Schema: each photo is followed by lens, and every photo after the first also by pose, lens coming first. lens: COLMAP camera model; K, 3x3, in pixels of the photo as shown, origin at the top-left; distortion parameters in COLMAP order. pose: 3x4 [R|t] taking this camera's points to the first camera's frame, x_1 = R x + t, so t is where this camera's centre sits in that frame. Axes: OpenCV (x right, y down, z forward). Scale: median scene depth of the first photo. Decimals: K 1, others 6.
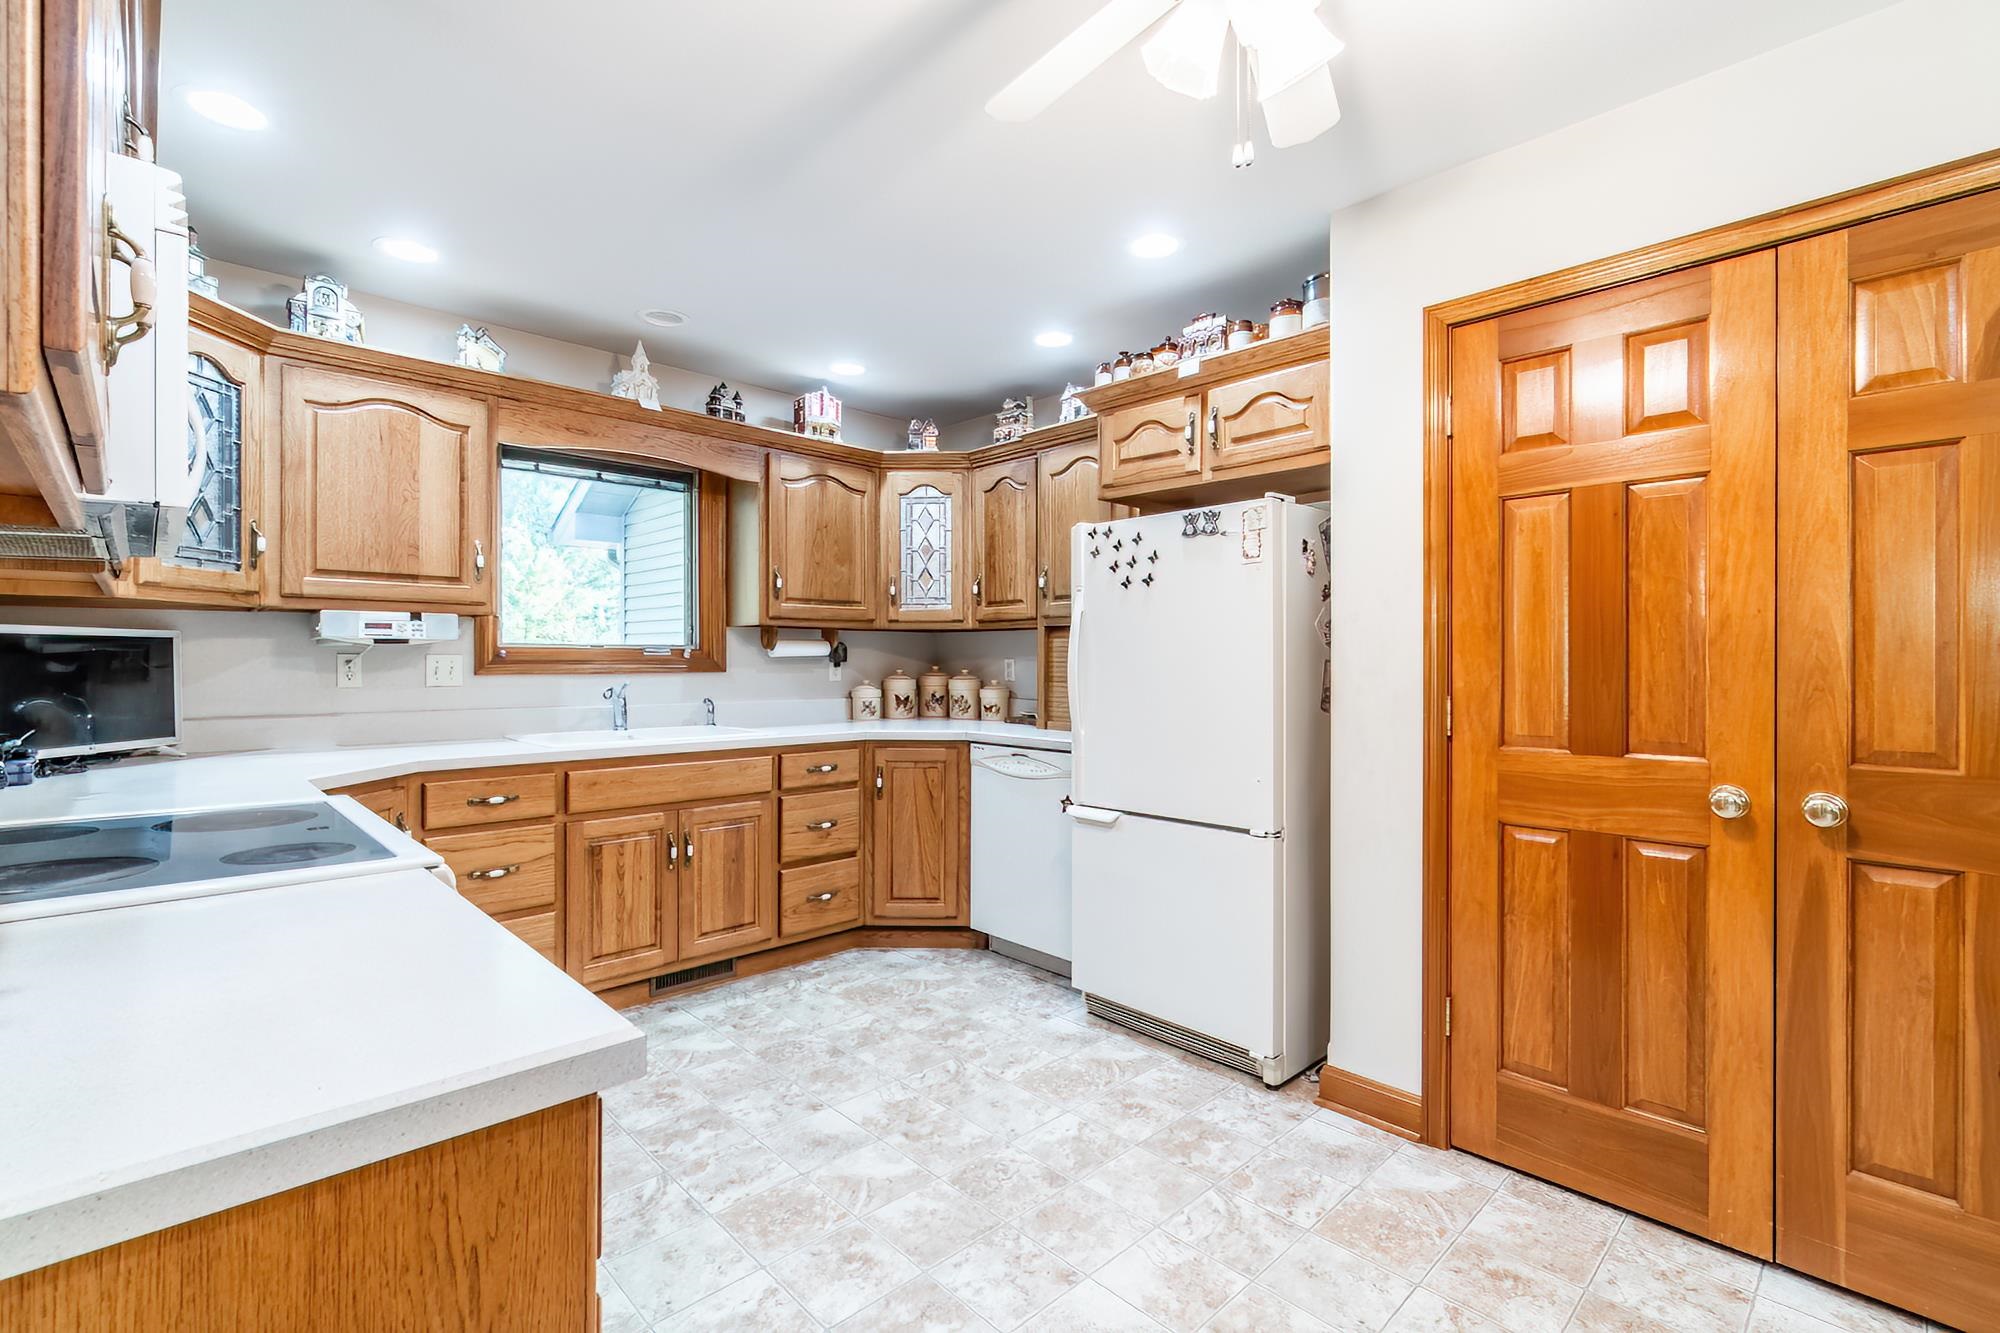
lens RADIAL K [[900.2, 0, 993.7], [0, 900.2, 659.0], [0, 0, 1]] dist [0.001924, -0.000094]
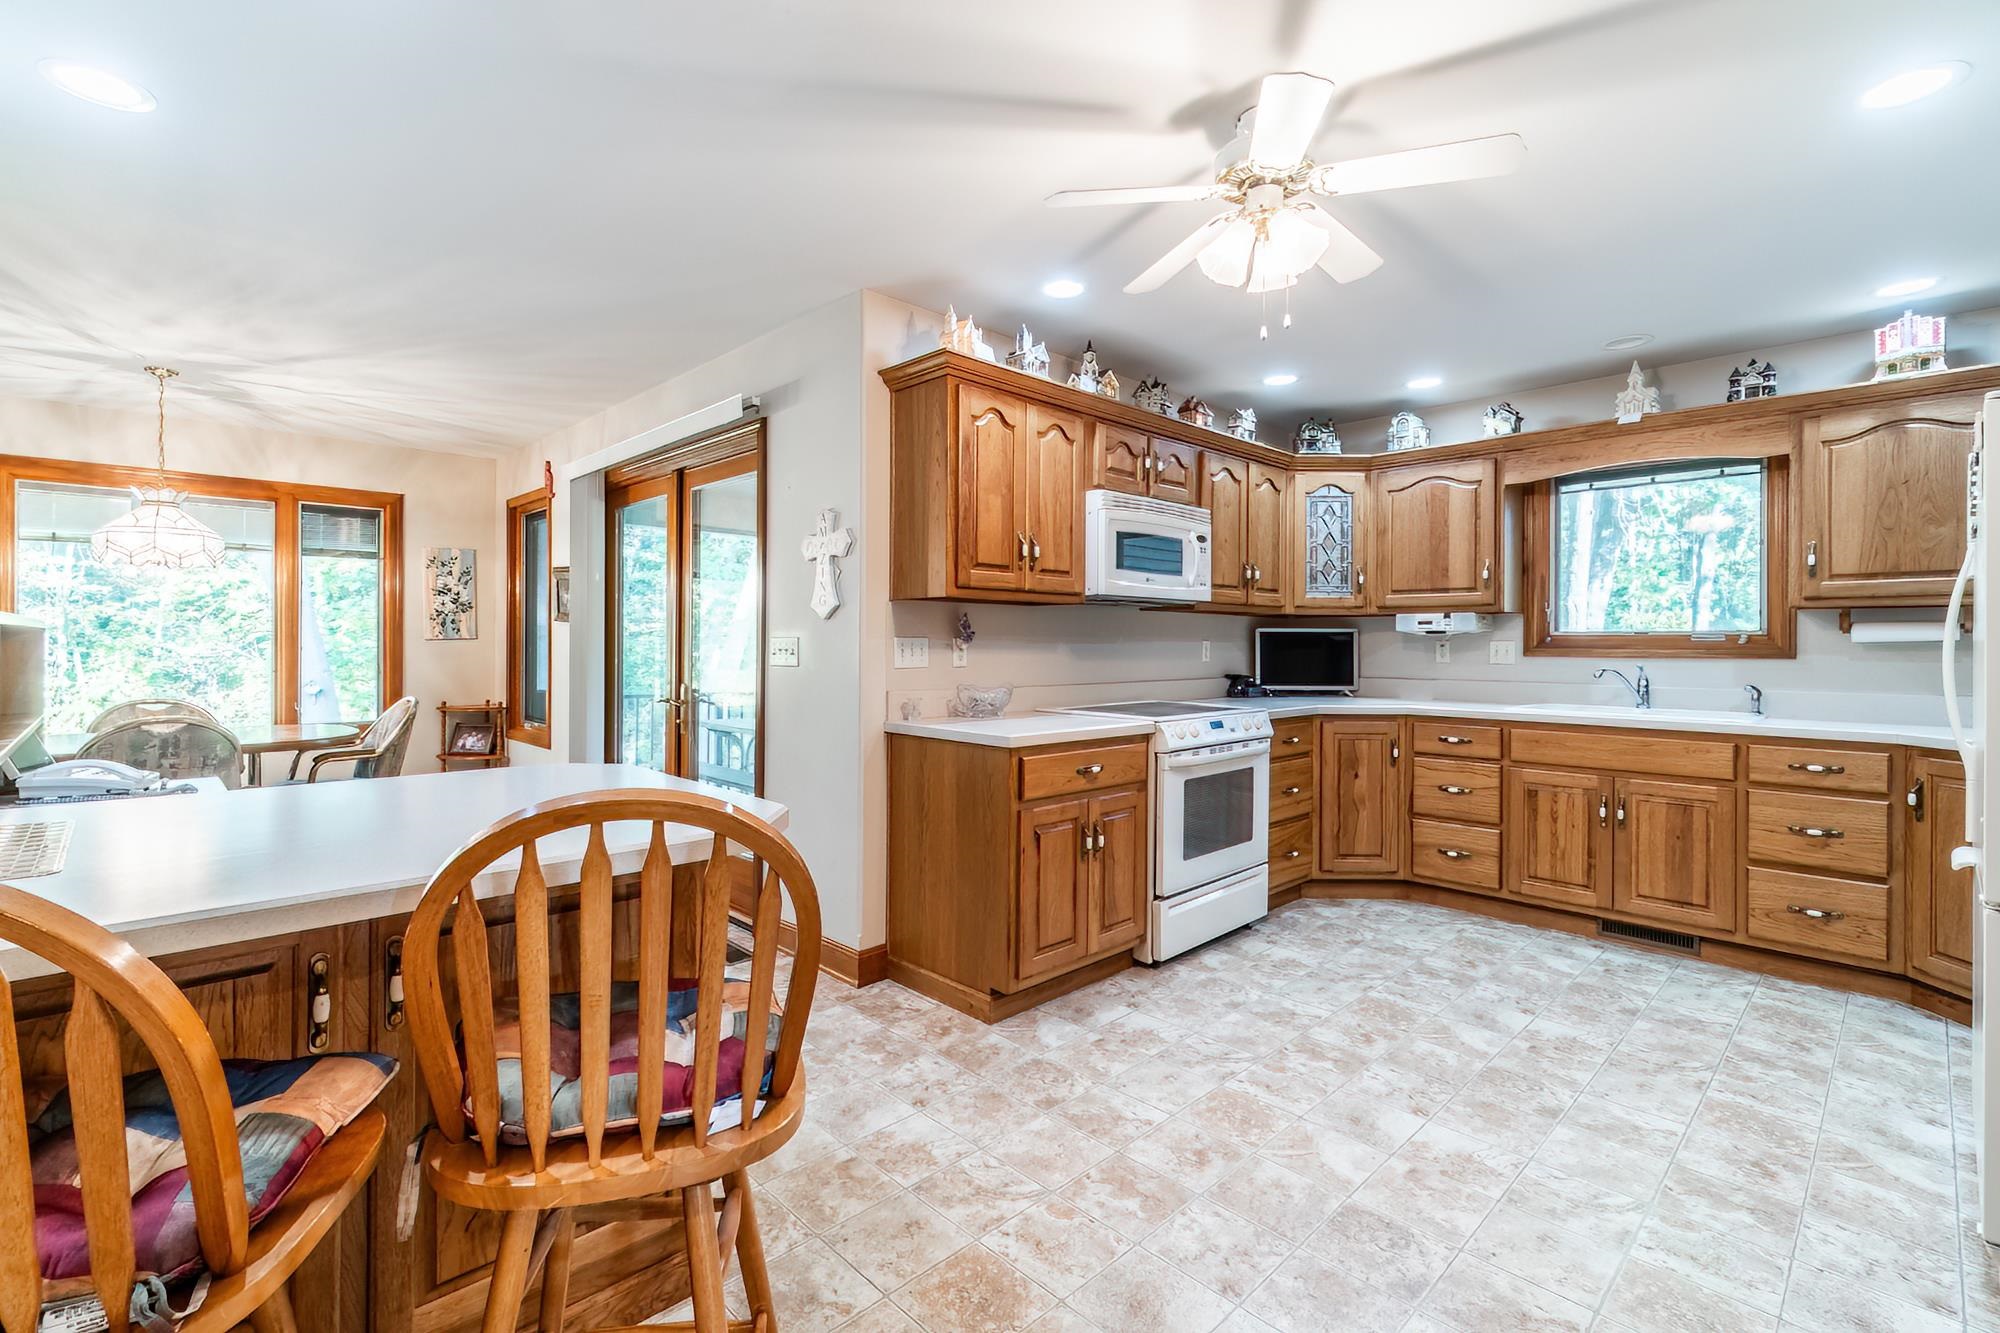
lens RADIAL K [[900.2, 0, 971.3], [0, 900.2, 641.3], [0, 0, 1]] dist [0.001924, -0.000094]
pose [[-0.019805, -0.006285, -0.999784, 0.809772], [-0.006276, 0.999961, -0.006162, 0.009107], [0.999784, 0.006152, -0.019844, 0.214749]]
